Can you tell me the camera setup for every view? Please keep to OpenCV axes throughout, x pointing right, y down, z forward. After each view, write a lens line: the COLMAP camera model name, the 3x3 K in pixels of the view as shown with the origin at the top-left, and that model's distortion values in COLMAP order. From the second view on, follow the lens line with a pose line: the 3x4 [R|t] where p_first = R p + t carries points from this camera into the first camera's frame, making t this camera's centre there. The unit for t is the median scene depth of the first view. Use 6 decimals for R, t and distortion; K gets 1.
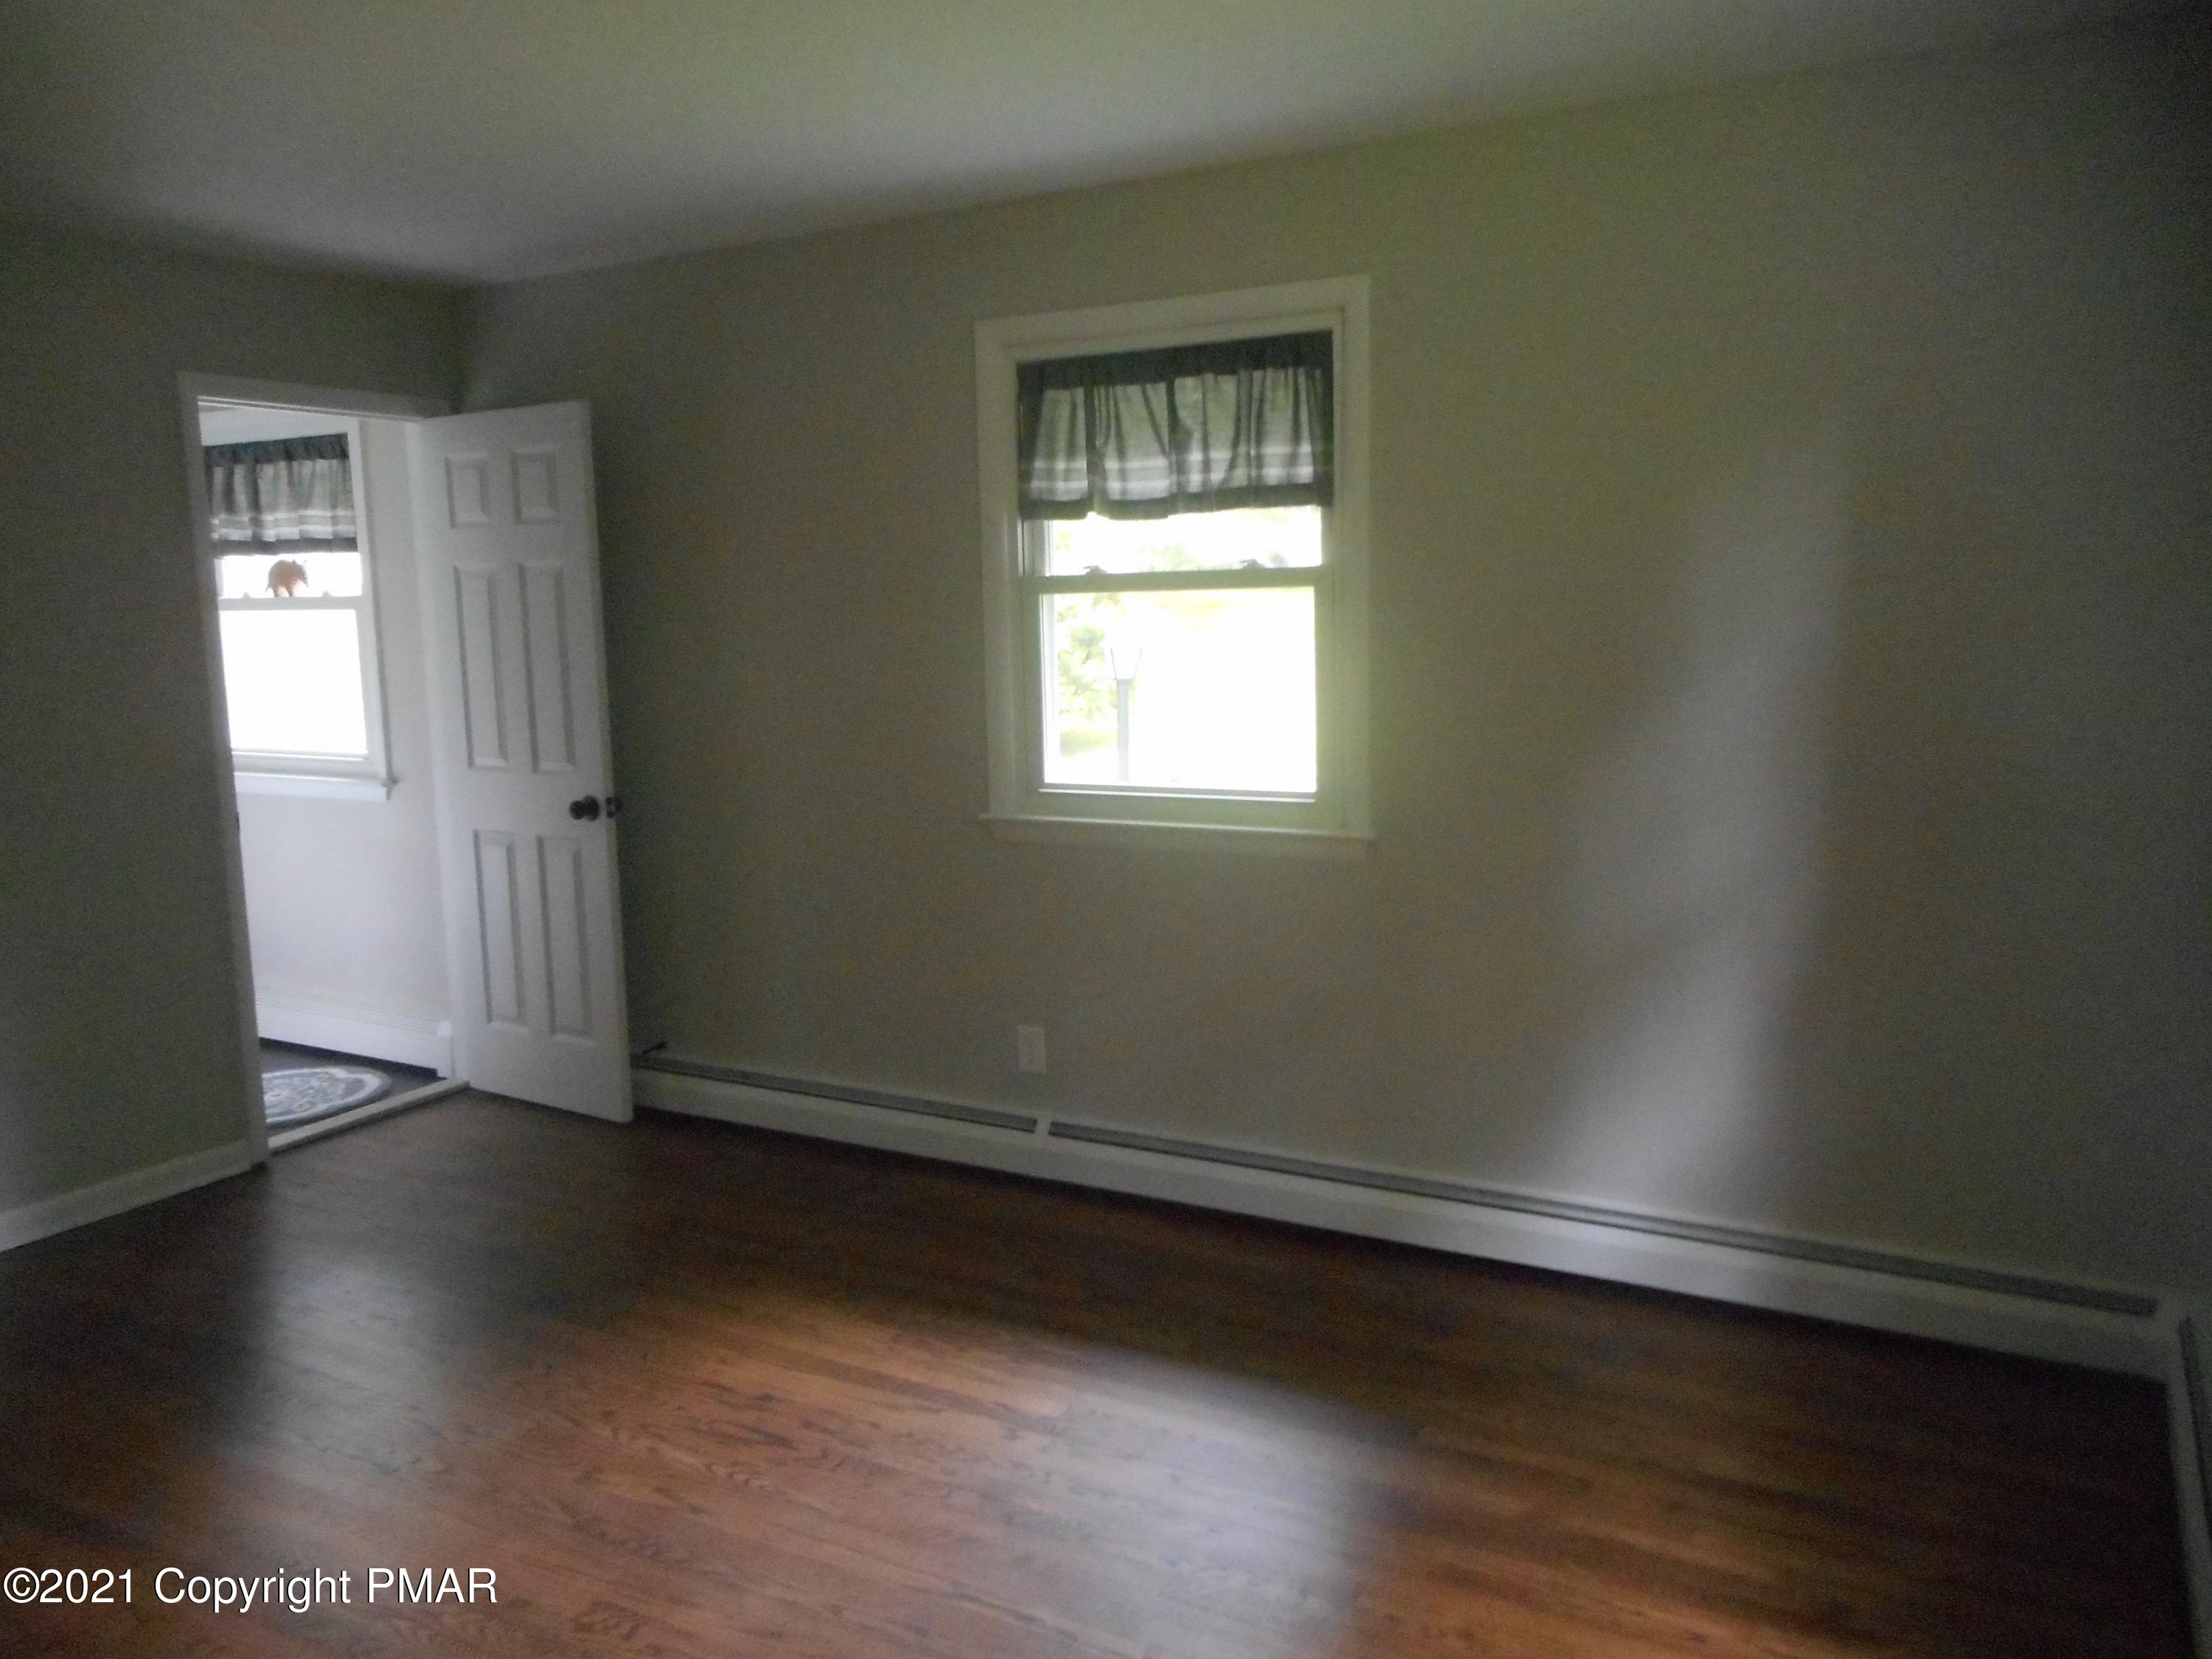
lens RADIAL K [[1640.0, 0, 1108.1], [0, 1640.0, 828.6], [0, 0, 1]] dist [0.007661, -0.030041]
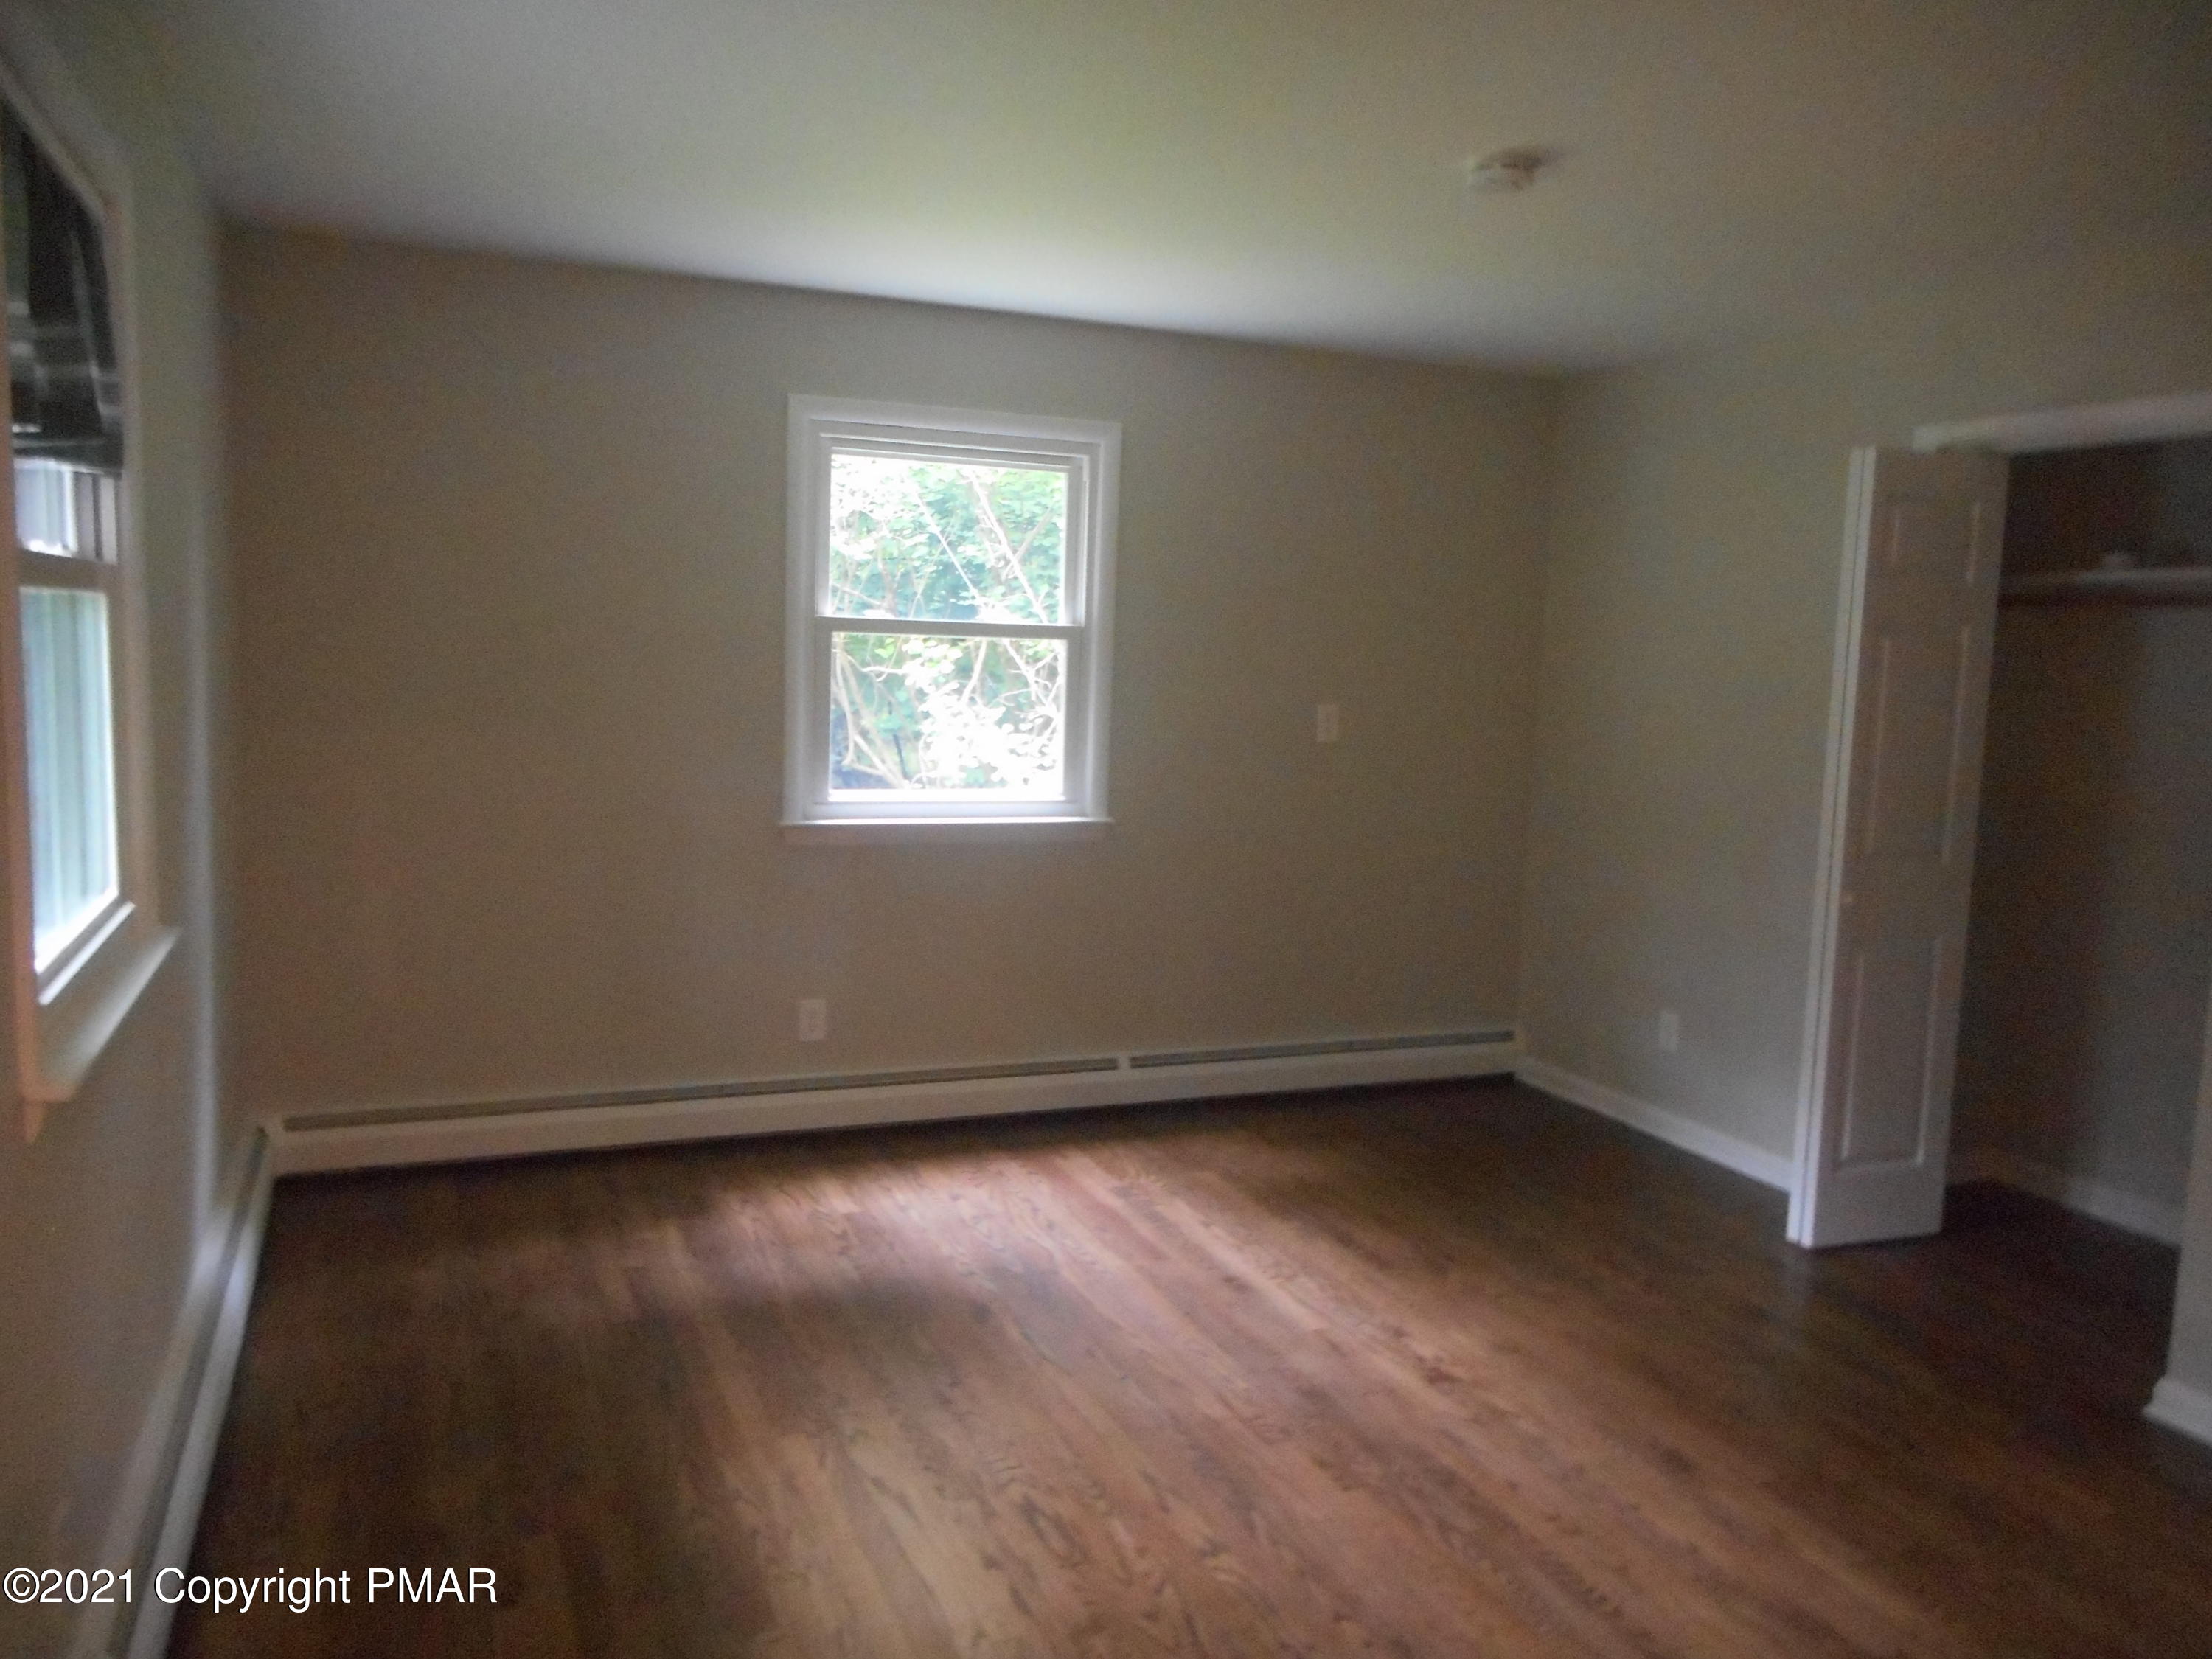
lens RADIAL K [[1671.5, 0, 1099.6], [0, 1671.5, 822.6], [0, 0, 1]] dist [0.012064, 0.005759]
pose [[-0.789865, -0.073251, 0.608890, -0.626648], [0.059750, 0.978927, 0.195276, -0.163927], [-0.610363, 0.190623, -0.768843, 1.294166]]
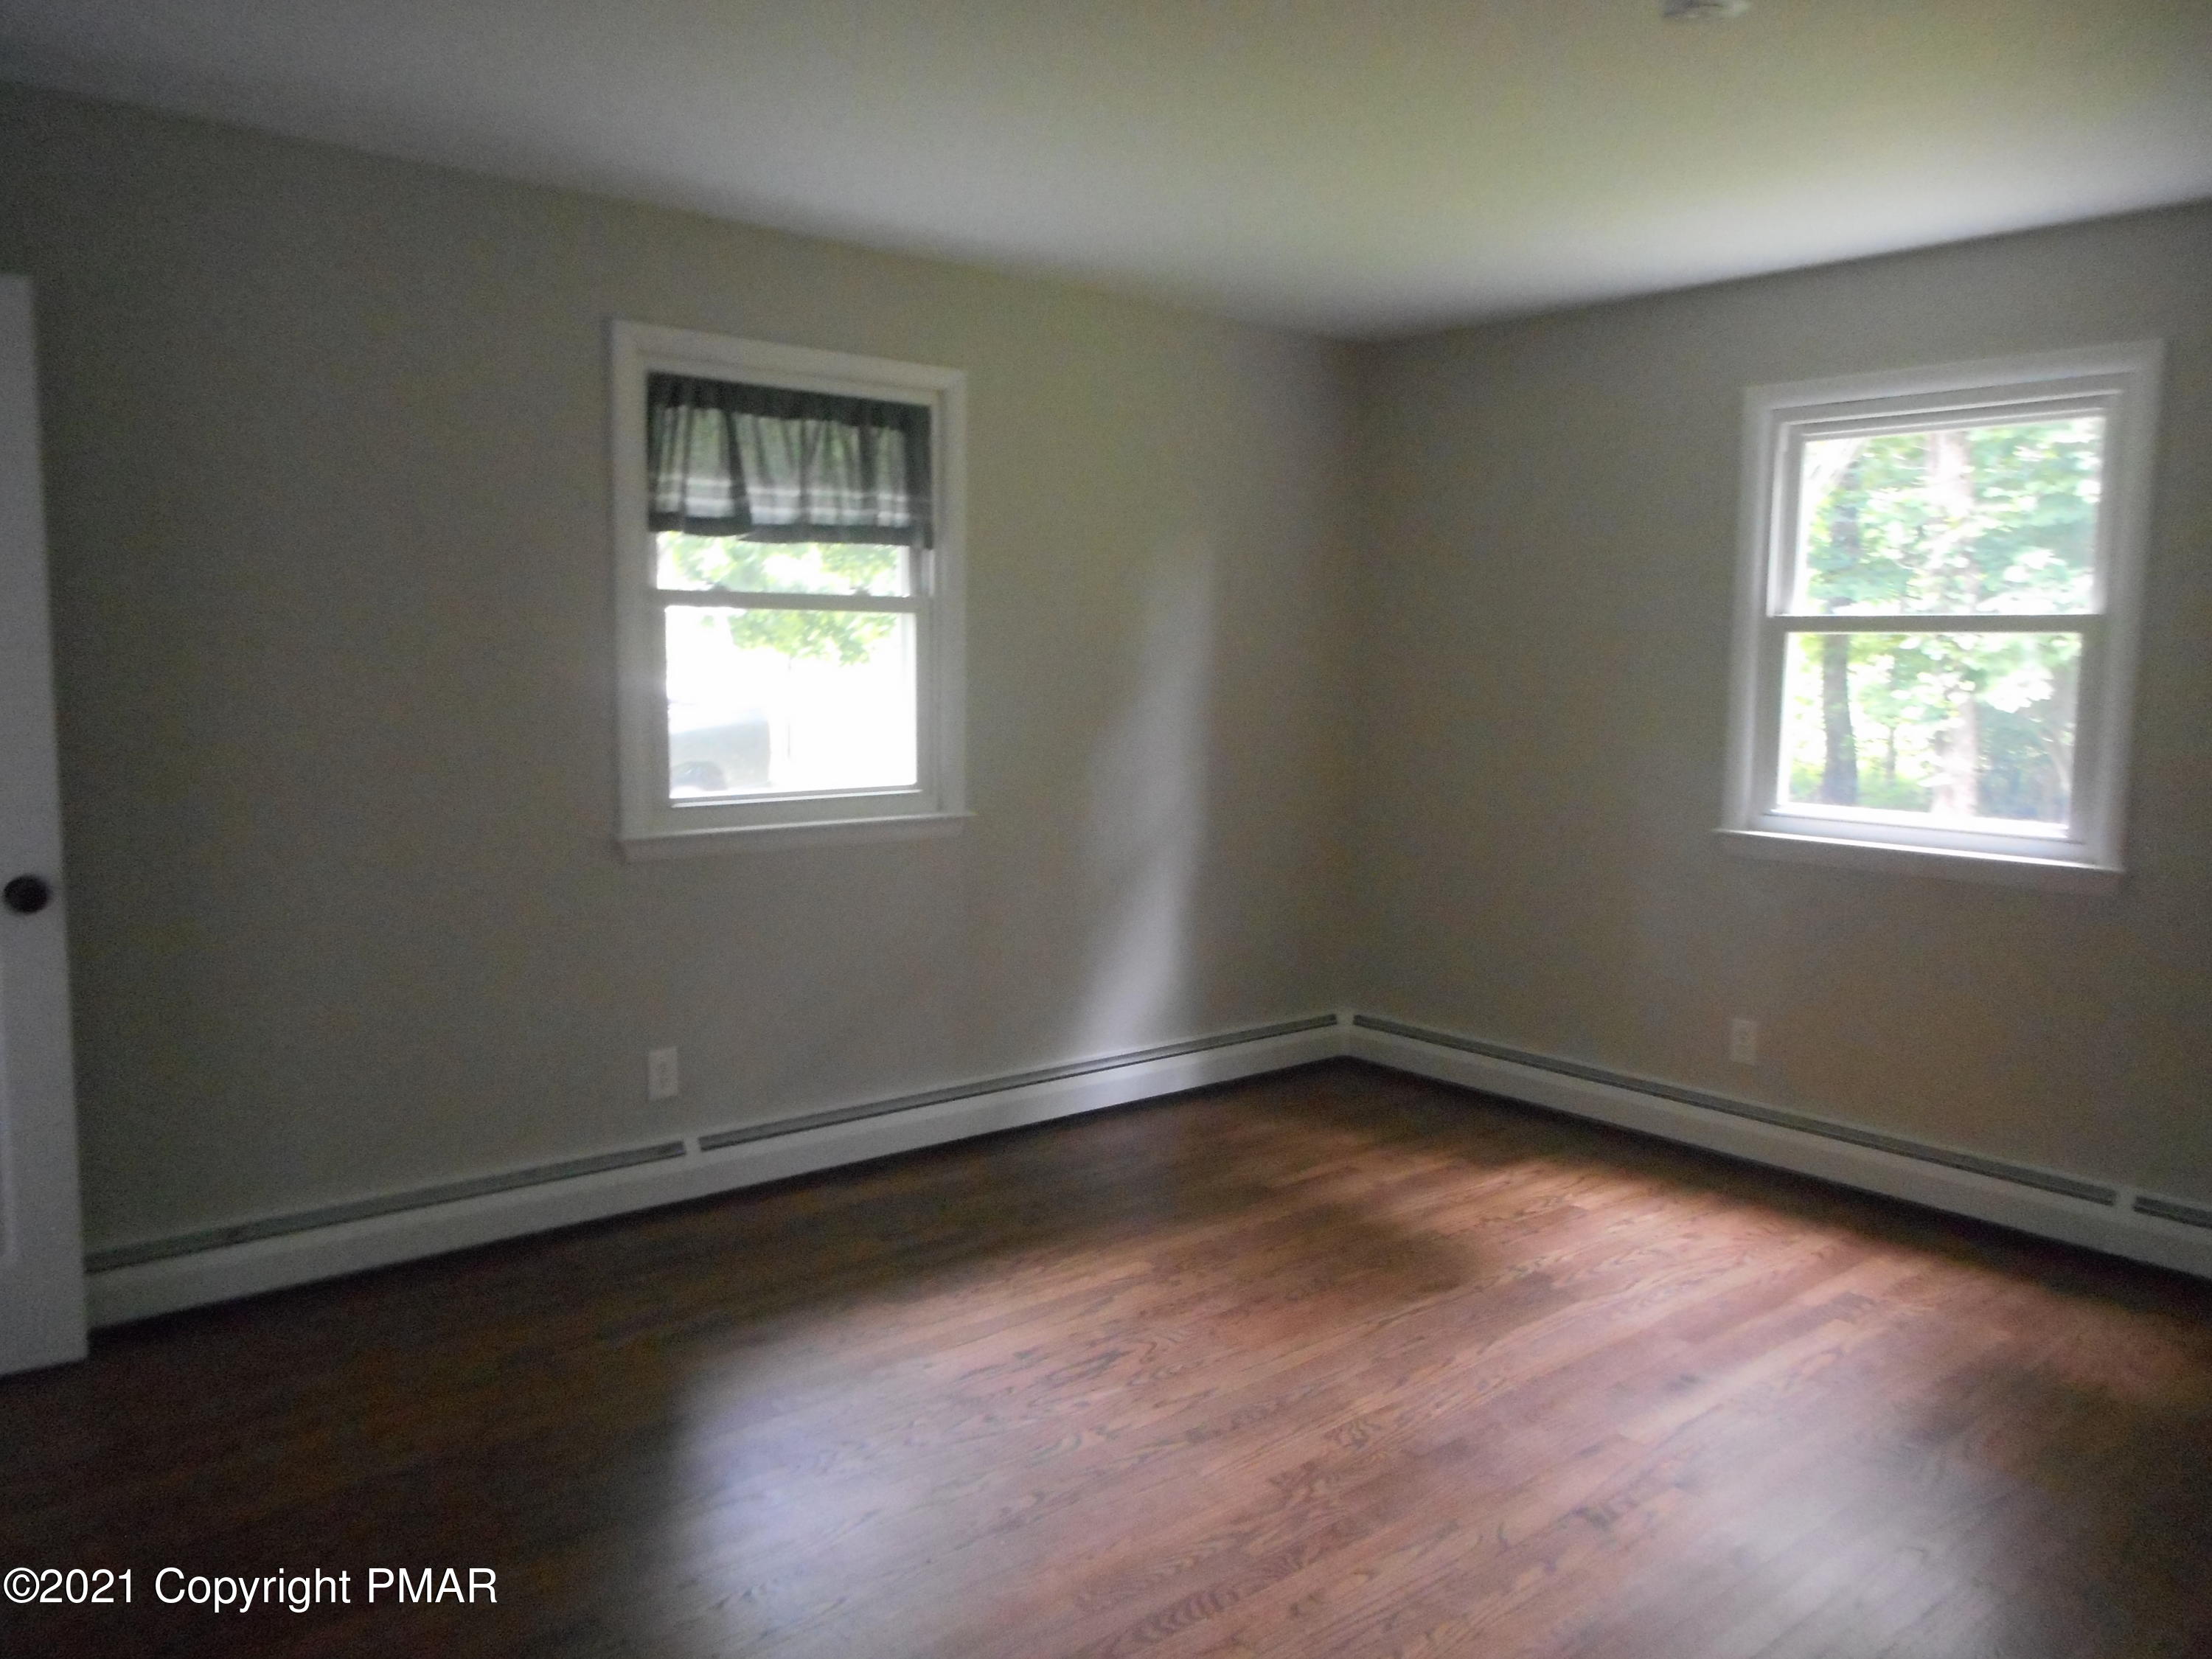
lens RADIAL K [[1671.5, 0, 1099.6], [0, 1671.5, 822.6], [0, 0, 1]] dist [0.012064, 0.005759]
pose [[0.345480, -0.077636, 0.935209, -0.984197], [0.100730, 0.993882, 0.045296, -0.036165], [-0.933004, 0.078555, 0.351187, 0.448565]]
